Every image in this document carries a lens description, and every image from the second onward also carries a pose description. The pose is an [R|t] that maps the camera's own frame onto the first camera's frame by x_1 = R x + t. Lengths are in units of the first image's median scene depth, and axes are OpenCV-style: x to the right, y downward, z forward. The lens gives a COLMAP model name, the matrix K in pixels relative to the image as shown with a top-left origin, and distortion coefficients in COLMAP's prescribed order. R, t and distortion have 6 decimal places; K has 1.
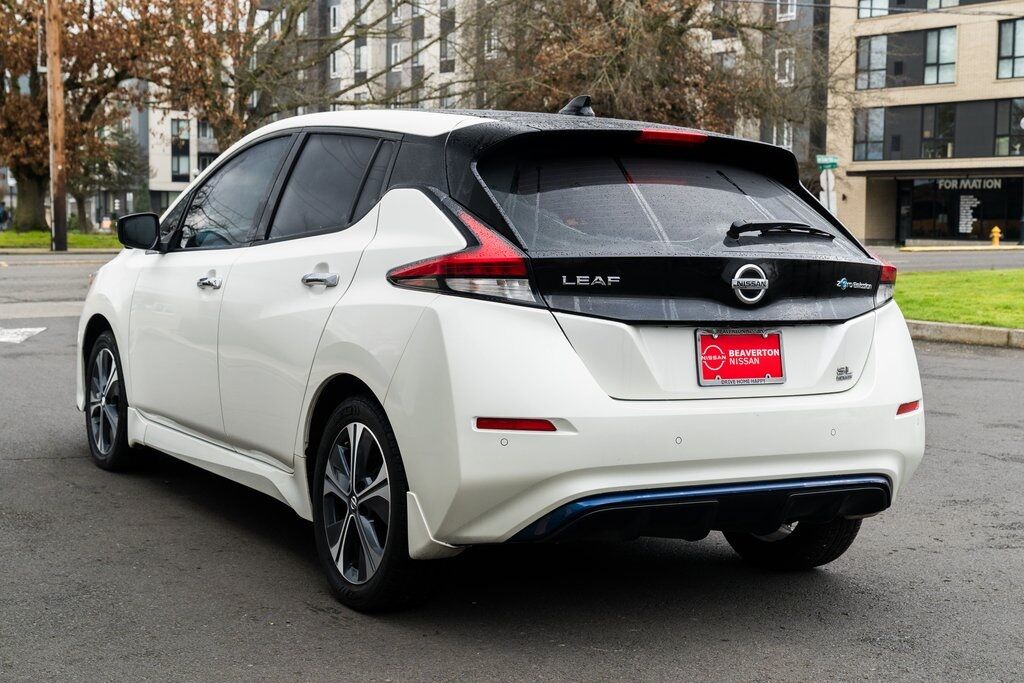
lens RADIAL K [[1524.0, 0, 516.4], [0, 1524.0, 339.6], [0, 0, 1]] dist [0.033467, 0.000000]
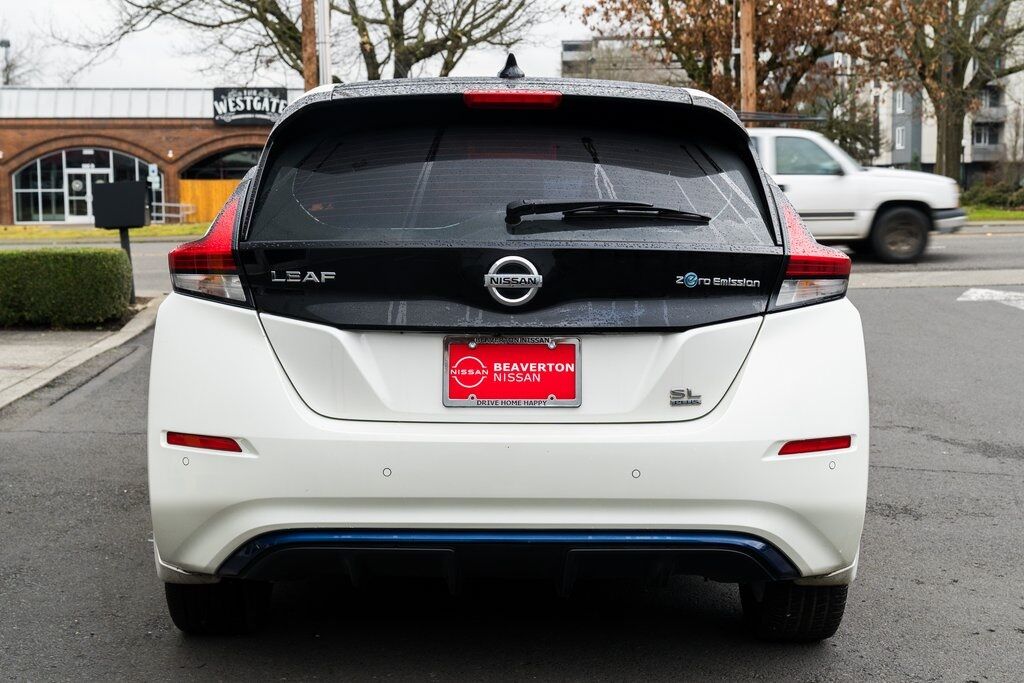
lens RADIAL K [[1524.0, 0, 494.1], [0, 1524.0, 357.1], [0, 0, 1]] dist [0.033467, 0.000000]
pose [[0.859245, 0.030314, -0.510665, 0.551336], [-0.016429, 0.999363, 0.031680, -0.021865], [0.511300, -0.018831, 0.859196, 0.311711]]
